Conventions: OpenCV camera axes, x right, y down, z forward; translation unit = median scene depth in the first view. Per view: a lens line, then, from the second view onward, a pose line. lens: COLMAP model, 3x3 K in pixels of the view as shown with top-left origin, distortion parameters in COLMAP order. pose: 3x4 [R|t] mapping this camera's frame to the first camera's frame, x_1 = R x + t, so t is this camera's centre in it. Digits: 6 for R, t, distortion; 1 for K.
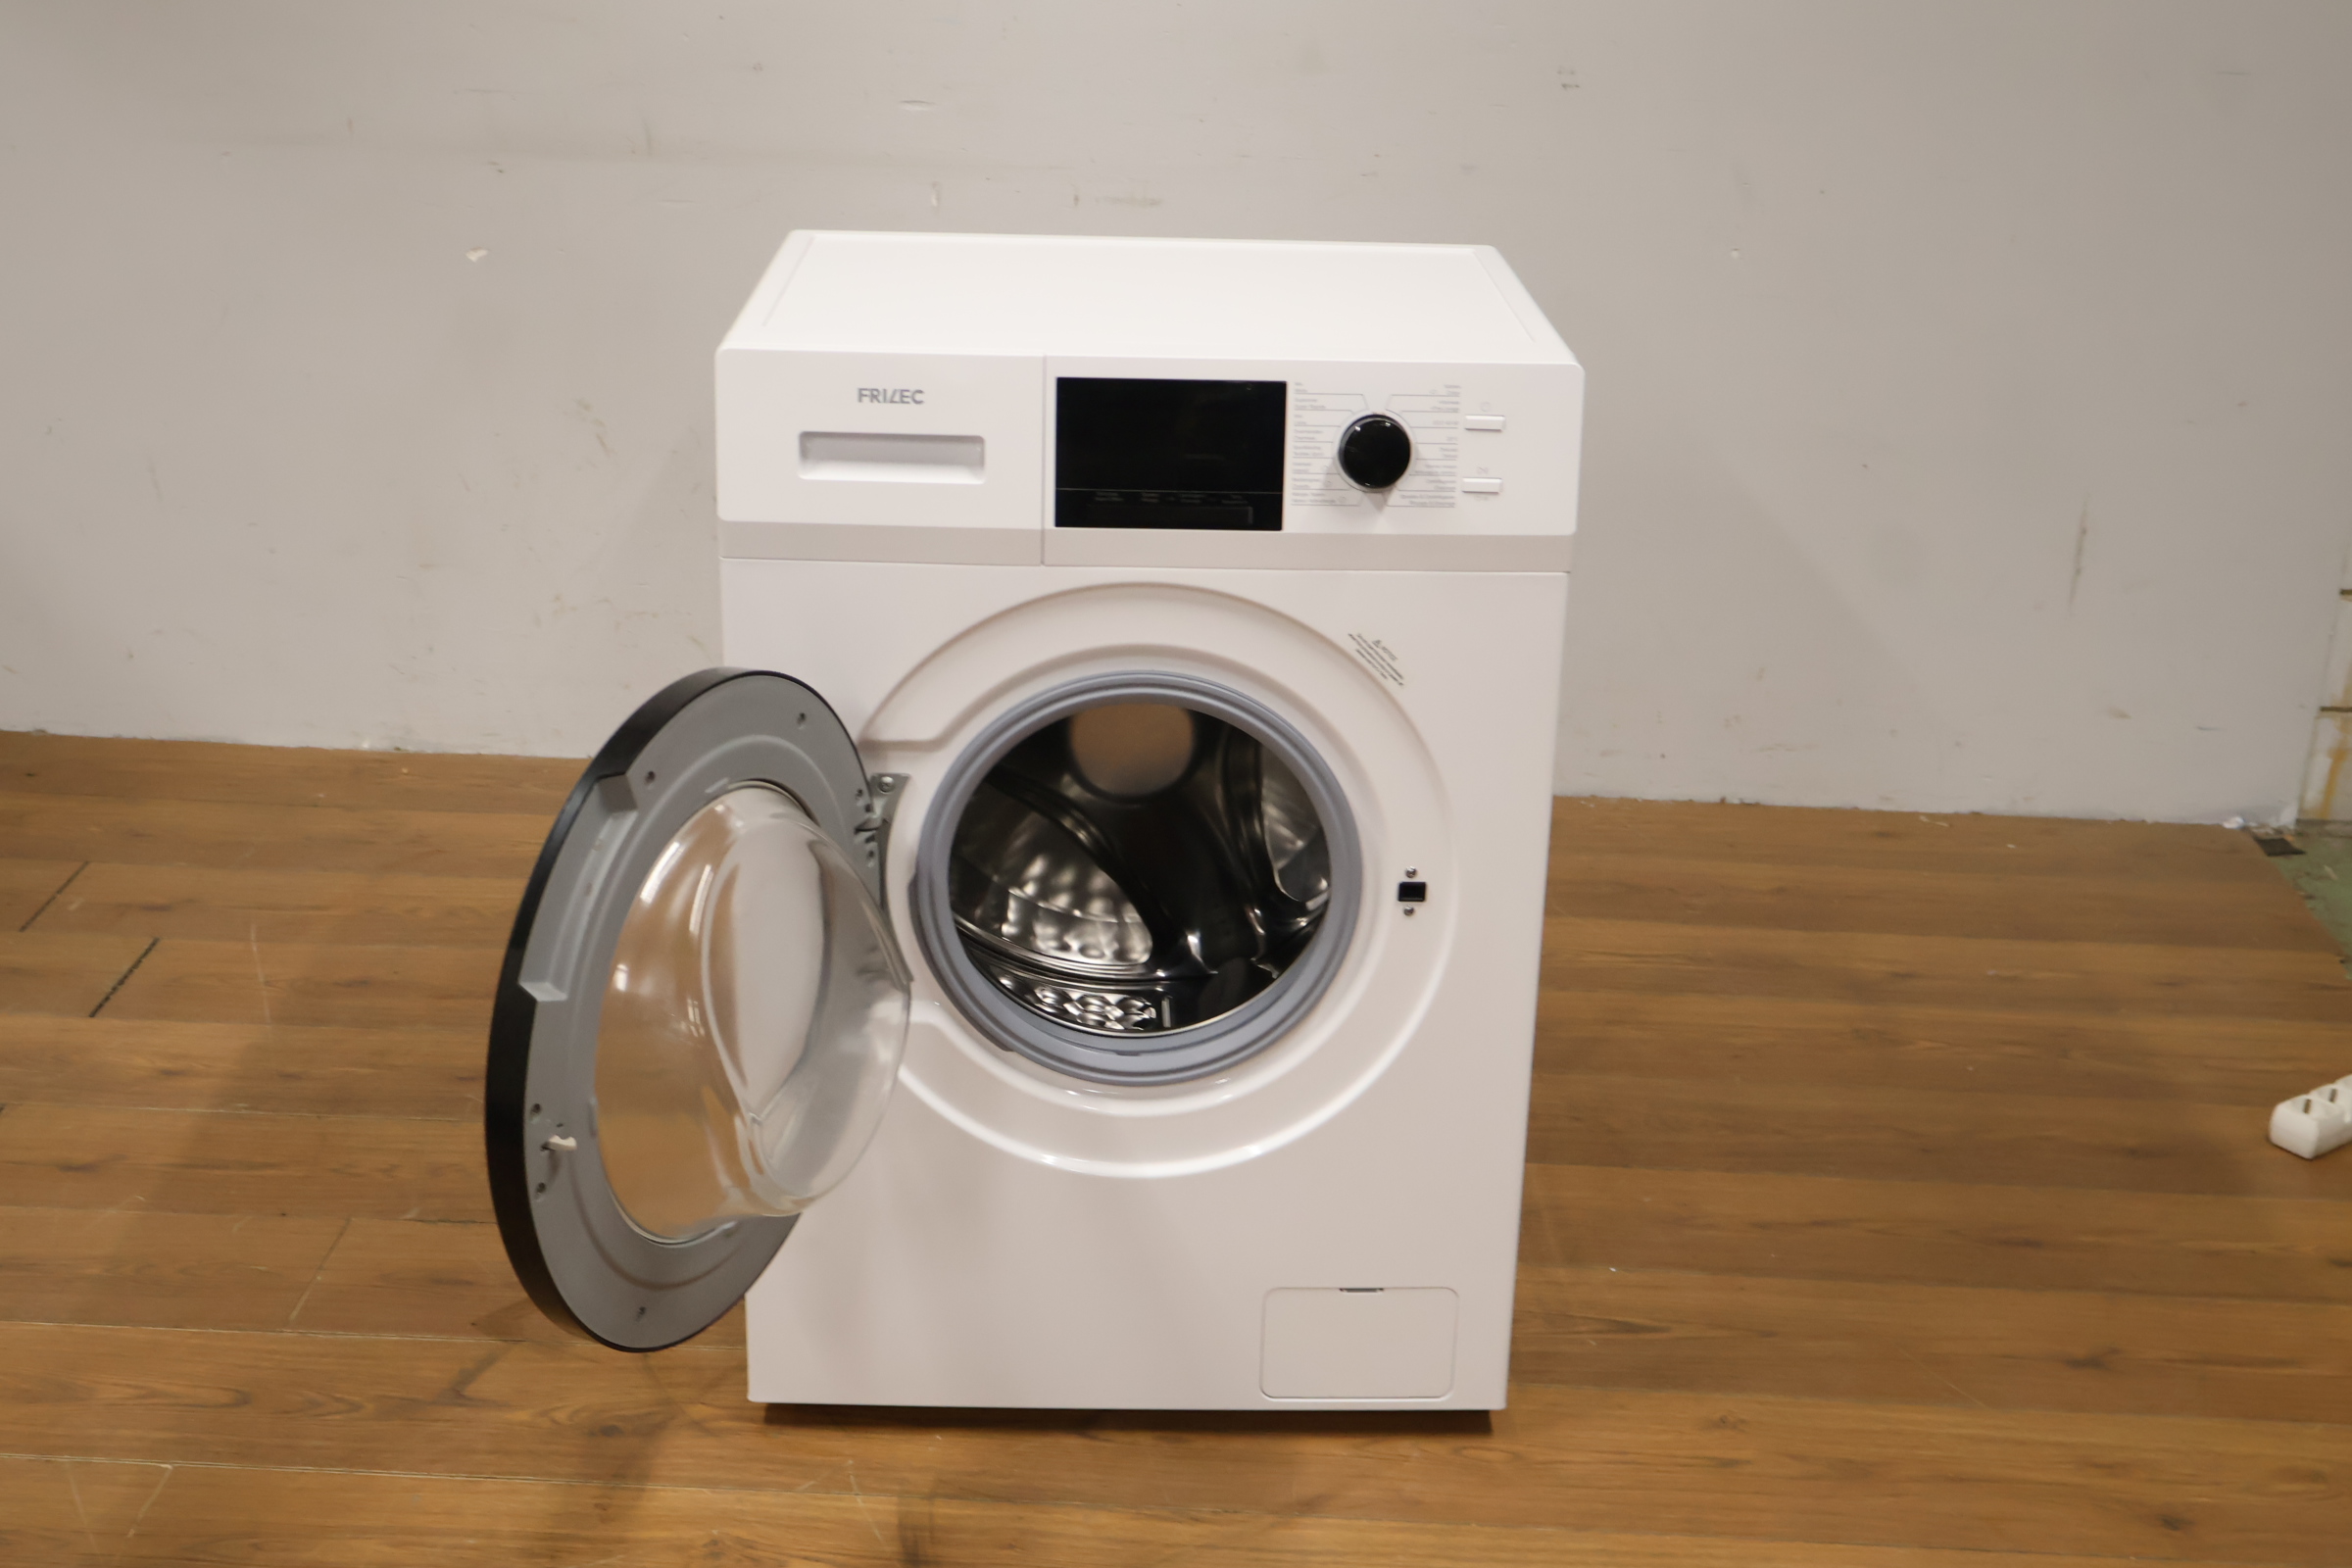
lens RADIAL K [[2872.3, 0, 1180.8], [0, 2872.3, 789.3], [0, 0, 1]] dist [-0.002486, 0.000000]
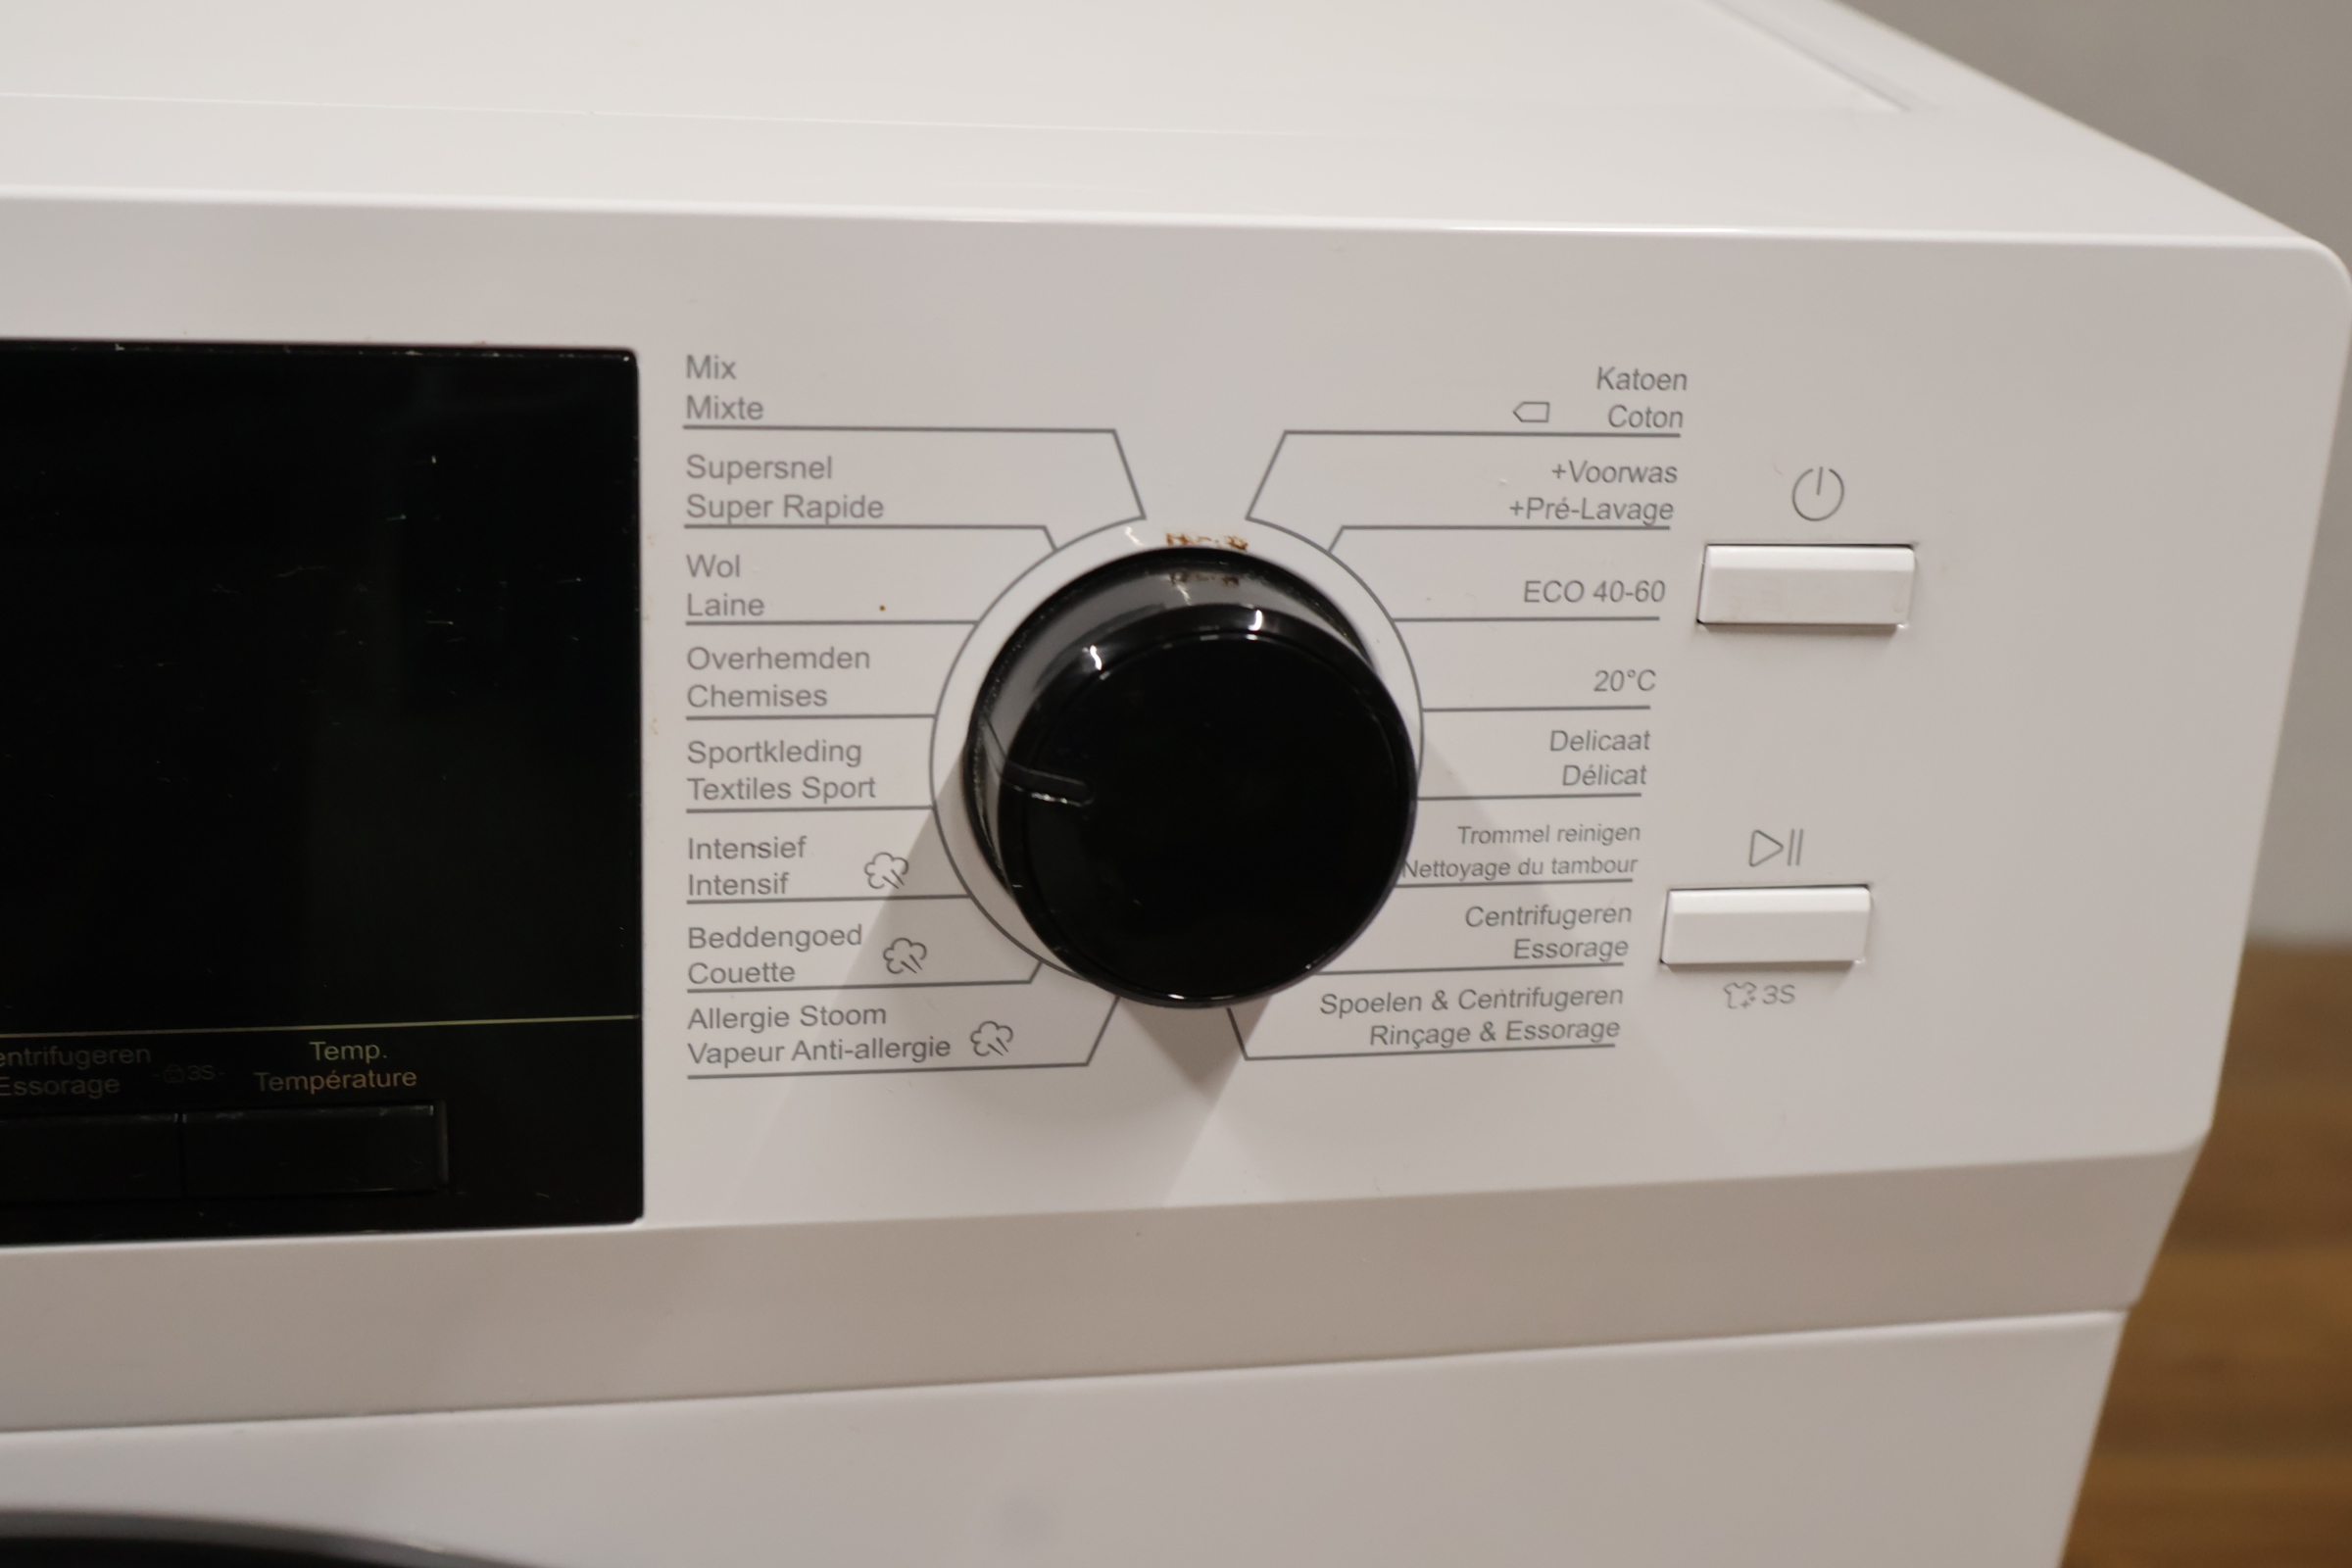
lens RADIAL K [[2872.3, 0, 1165.9], [0, 2872.3, 779.1], [0, 0, 1]] dist [-0.002486, 0.000000]
pose [[0.986855, -0.021939, 0.160109, 0.034088], [0.009456, 0.996884, 0.078315, -0.111460], [-0.161328, -0.075772, 0.983988, 0.716477]]
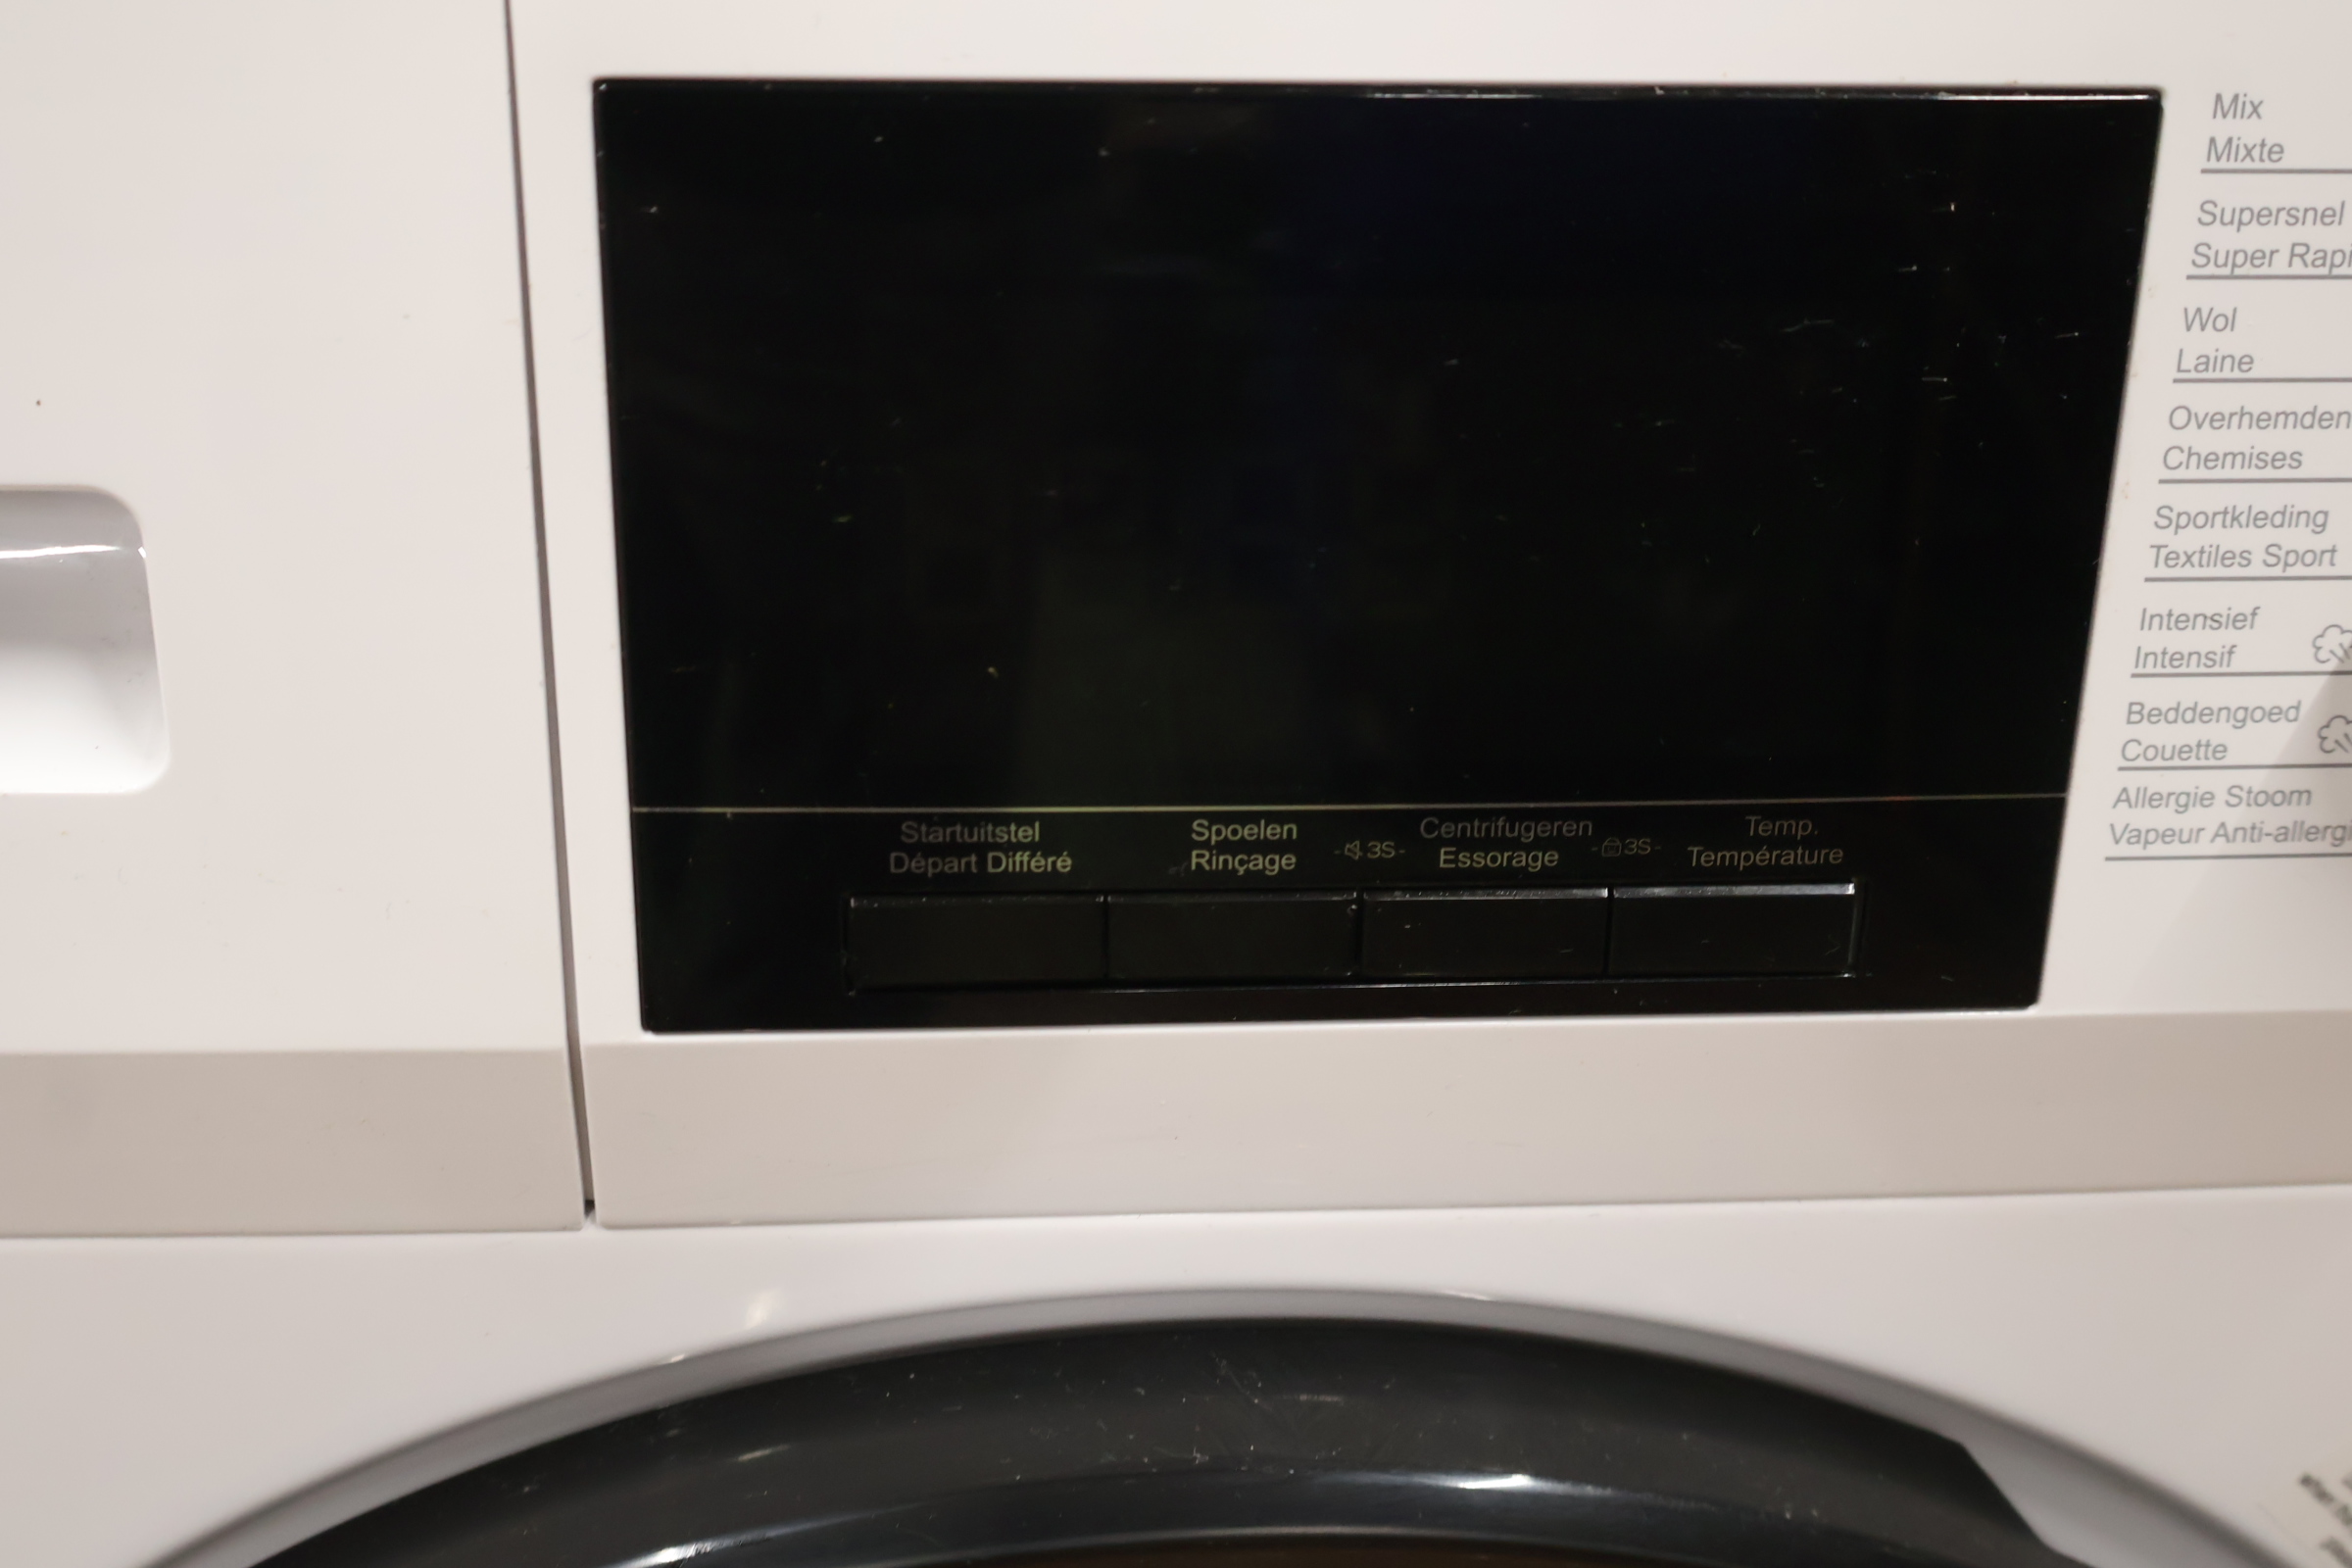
lens RADIAL K [[2872.3, 0, 1177.8], [0, 2872.3, 798.1], [0, 0, 1]] dist [-0.002486, 0.000000]
pose [[0.998350, -0.023638, 0.052326, -0.019199], [0.017068, 0.992308, 0.122612, -0.106289], [-0.054822, -0.121517, 0.991074, 0.725504]]
